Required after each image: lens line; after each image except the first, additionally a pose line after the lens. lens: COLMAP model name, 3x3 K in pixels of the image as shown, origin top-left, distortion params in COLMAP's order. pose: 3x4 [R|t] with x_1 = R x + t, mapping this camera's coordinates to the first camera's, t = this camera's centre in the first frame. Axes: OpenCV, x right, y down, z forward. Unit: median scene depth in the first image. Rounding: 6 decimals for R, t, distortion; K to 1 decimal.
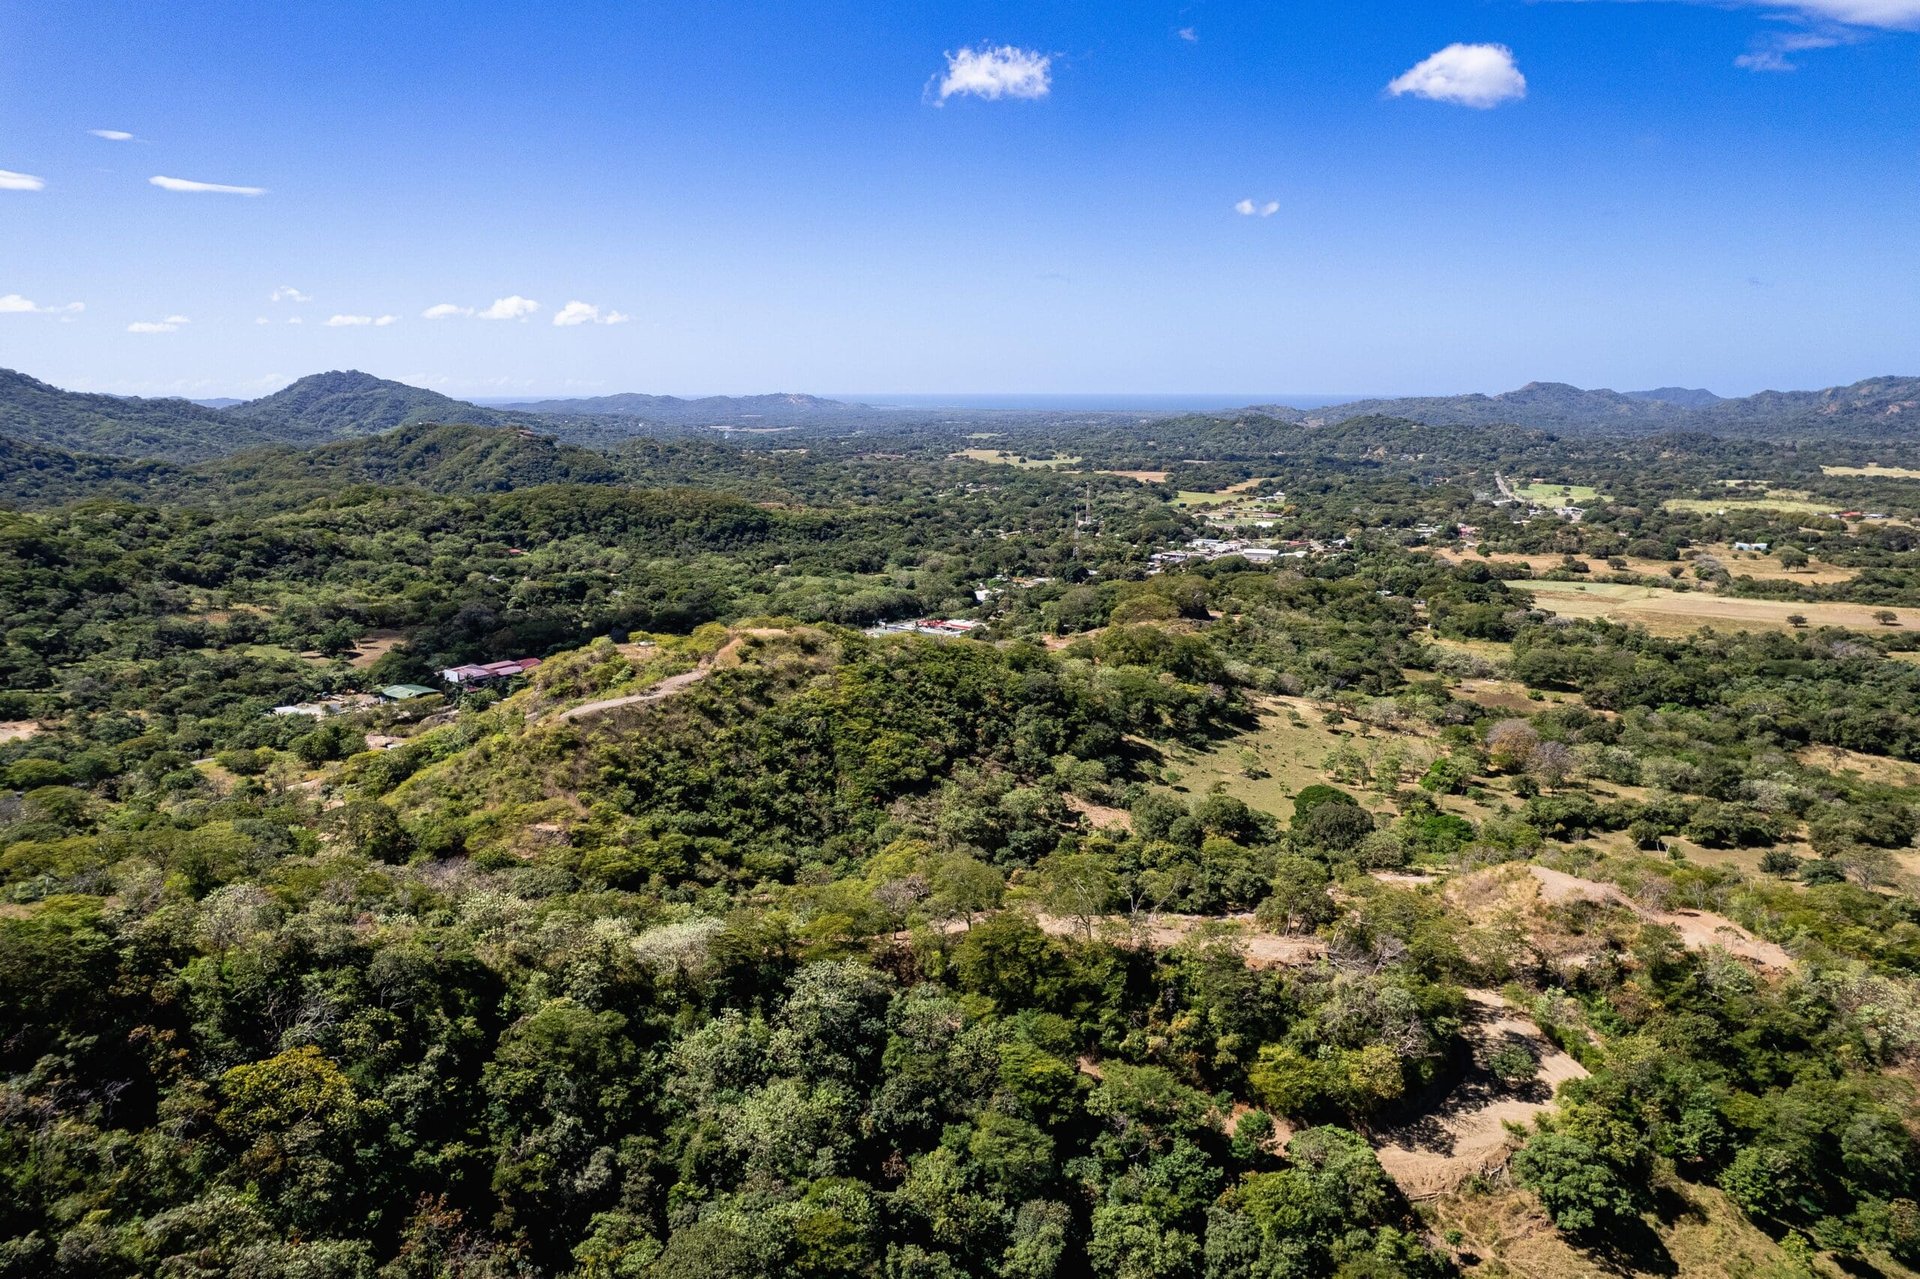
lens RADIAL K [[1272.4, 0, 960.0], [0, 1272.4, 639.5], [0, 0, 1]] dist [-0.080727, 0.077080]
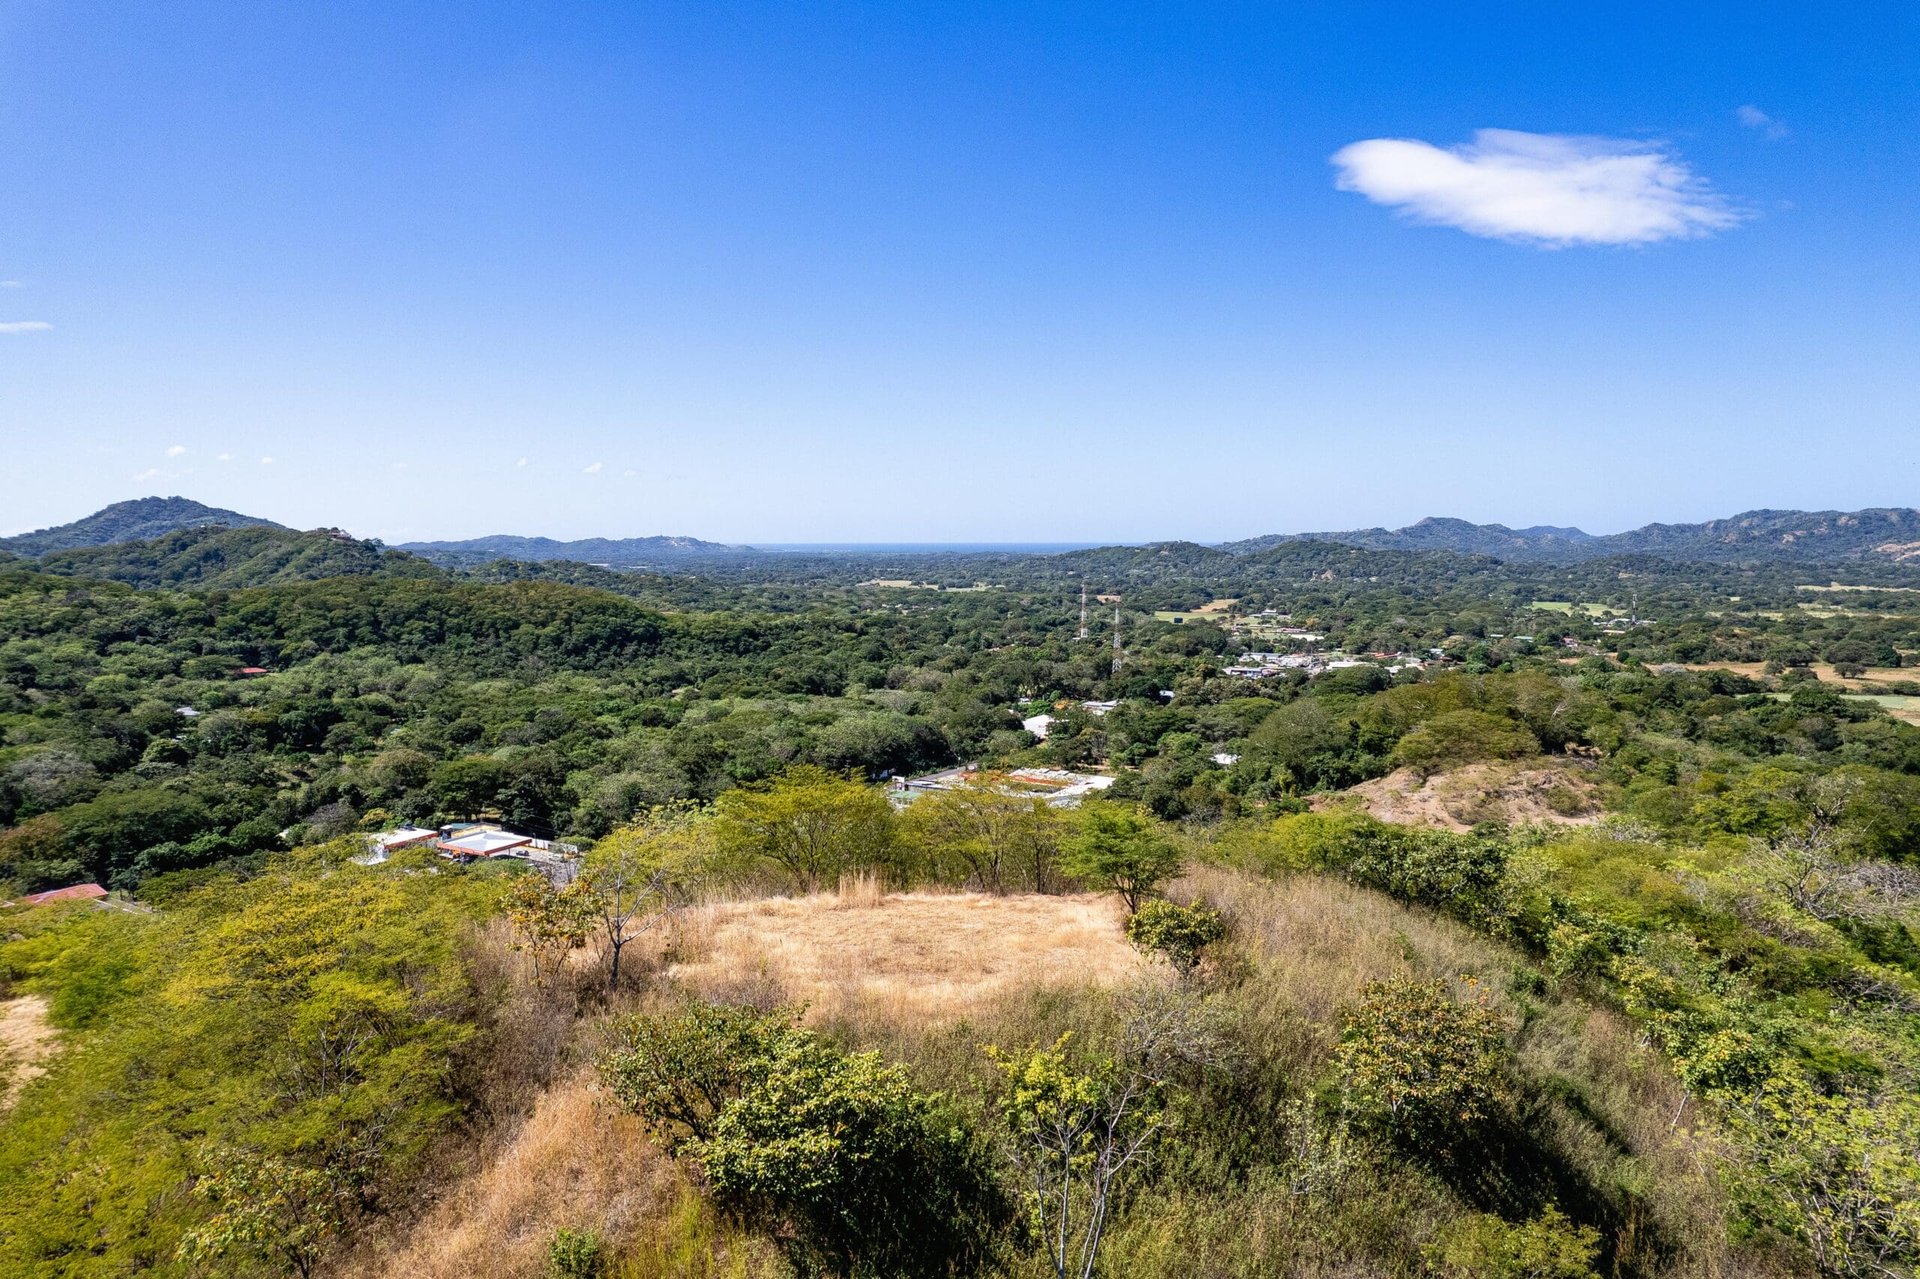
lens RADIAL K [[1246.7, 0, 967.4], [0, 1246.7, 639.3], [0, 0, 1]] dist [-0.083395, 0.084339]
pose [[0.994556, -0.008764, 0.103836, -0.075971], [0.020875, 0.993014, -0.116135, -0.008621], [-0.102093, 0.117670, 0.987791, 0.436463]]
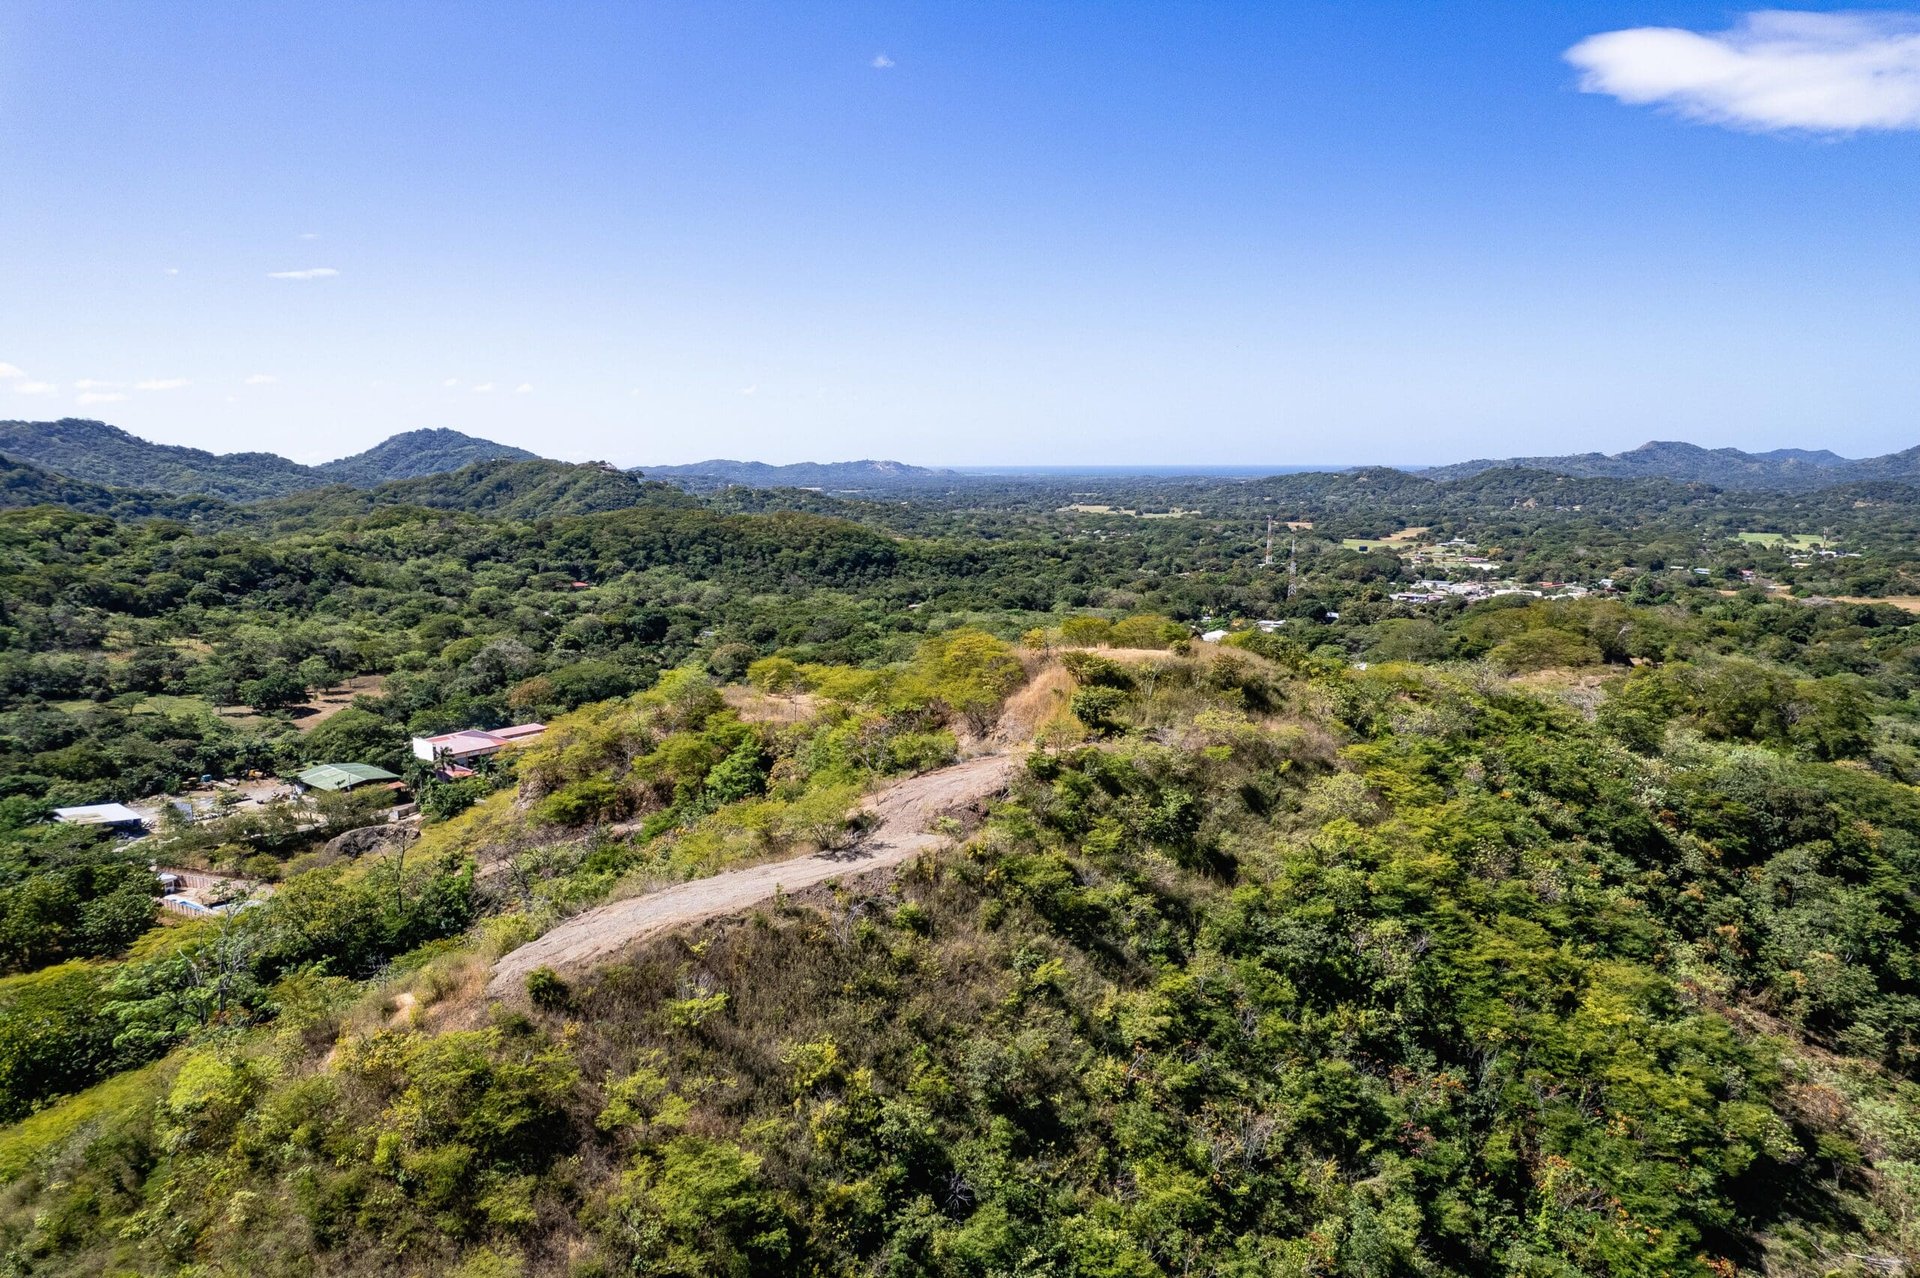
lens RADIAL K [[1238.2, 0, 960.0], [0, 1238.2, 639.0], [0, 0, 1]] dist [-0.060468, 0.037687]
pose [[0.998219, 0.005129, -0.059431, -0.085517], [-0.008391, 0.998464, -0.054763, 0.004914], [0.059059, 0.055164, 0.996729, 0.303298]]
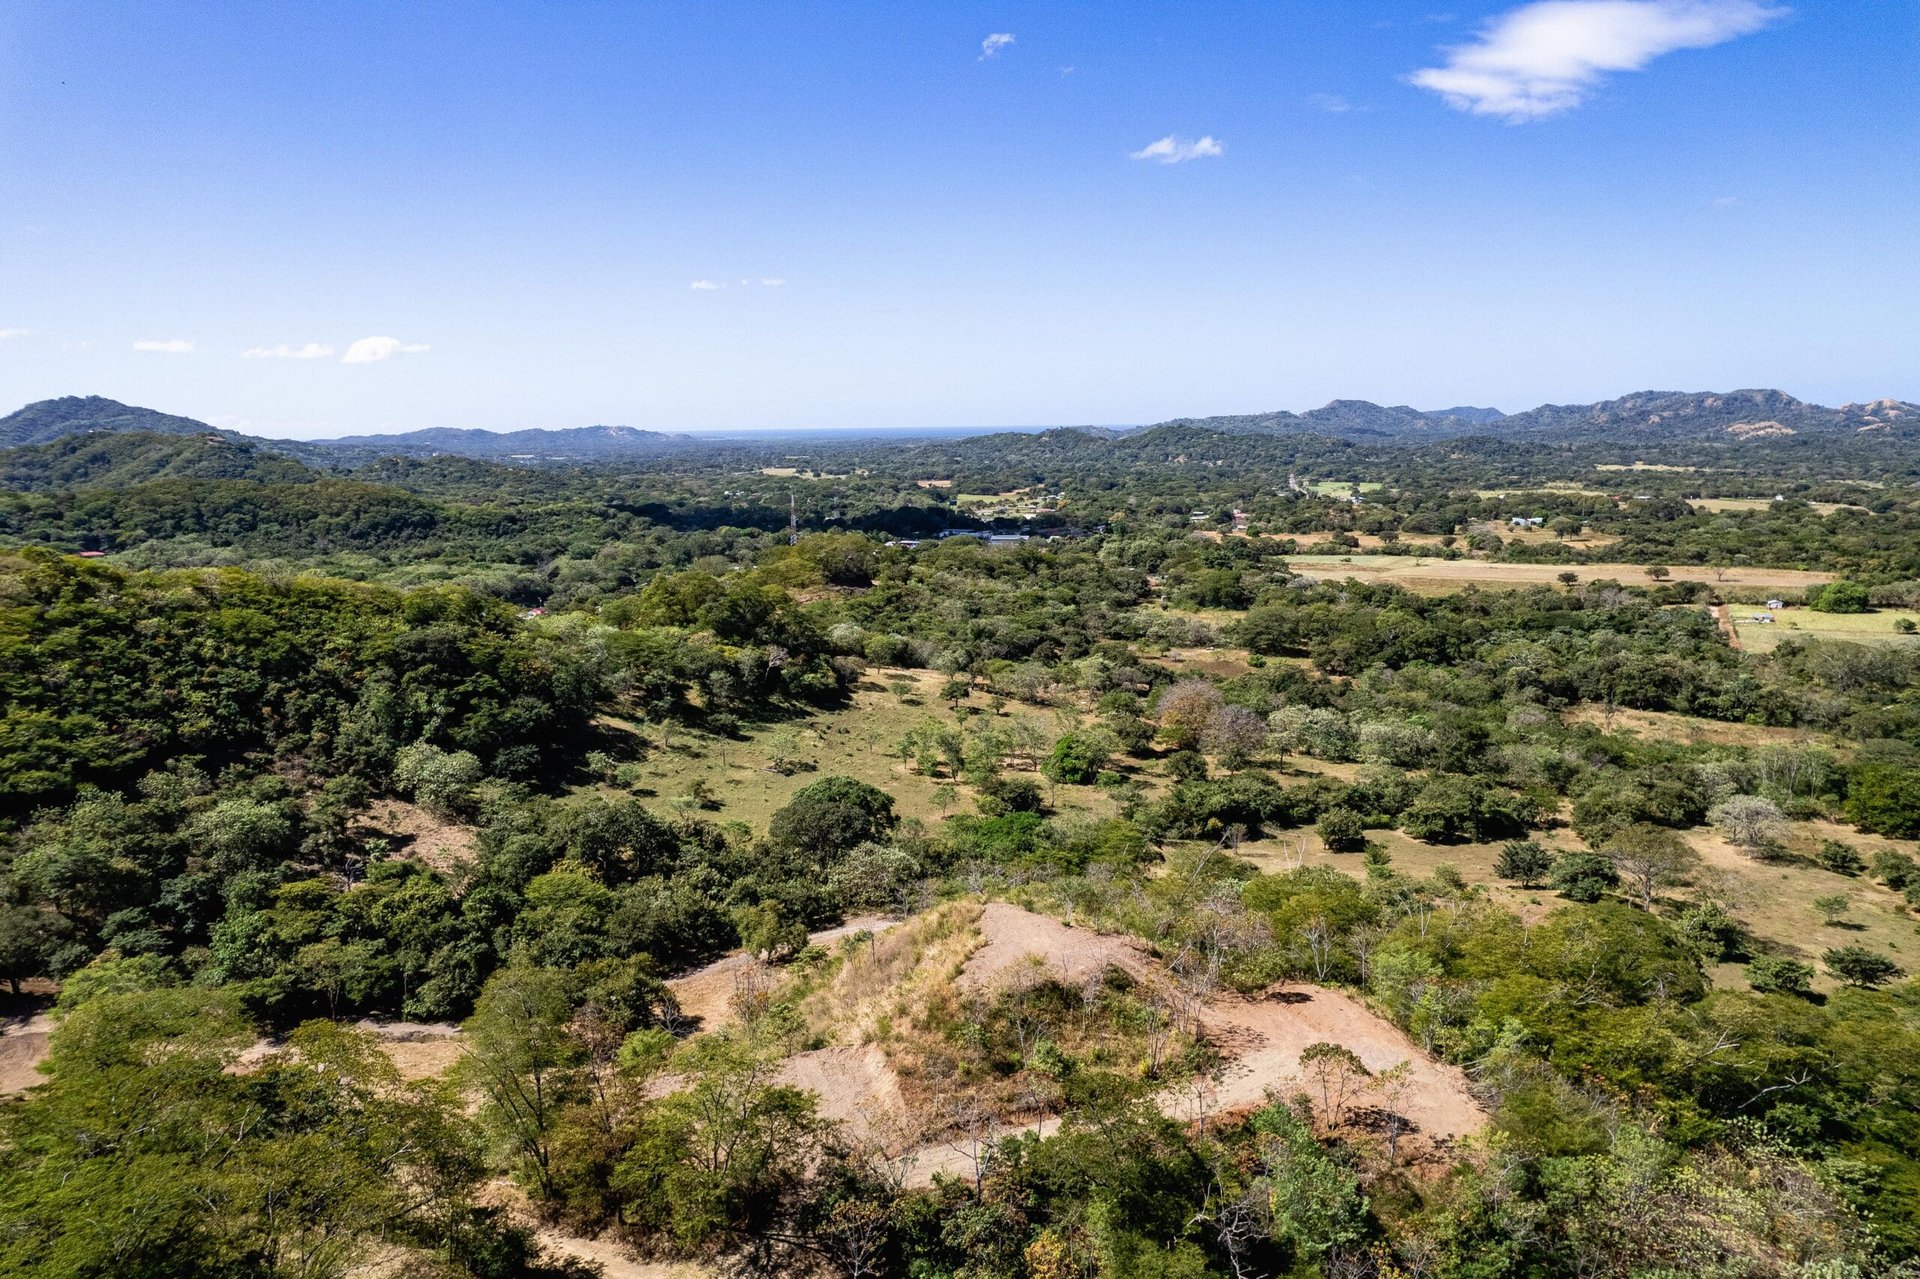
lens RADIAL K [[1249.7, 0, 973.9], [0, 1249.7, 637.1], [0, 0, 1]] dist [-0.084974, 0.084656]
pose [[0.991003, -0.033580, 0.129555, 0.129734], [0.037147, 0.998992, -0.025213, 0.030347], [-0.128578, 0.029799, 0.991252, 0.176696]]
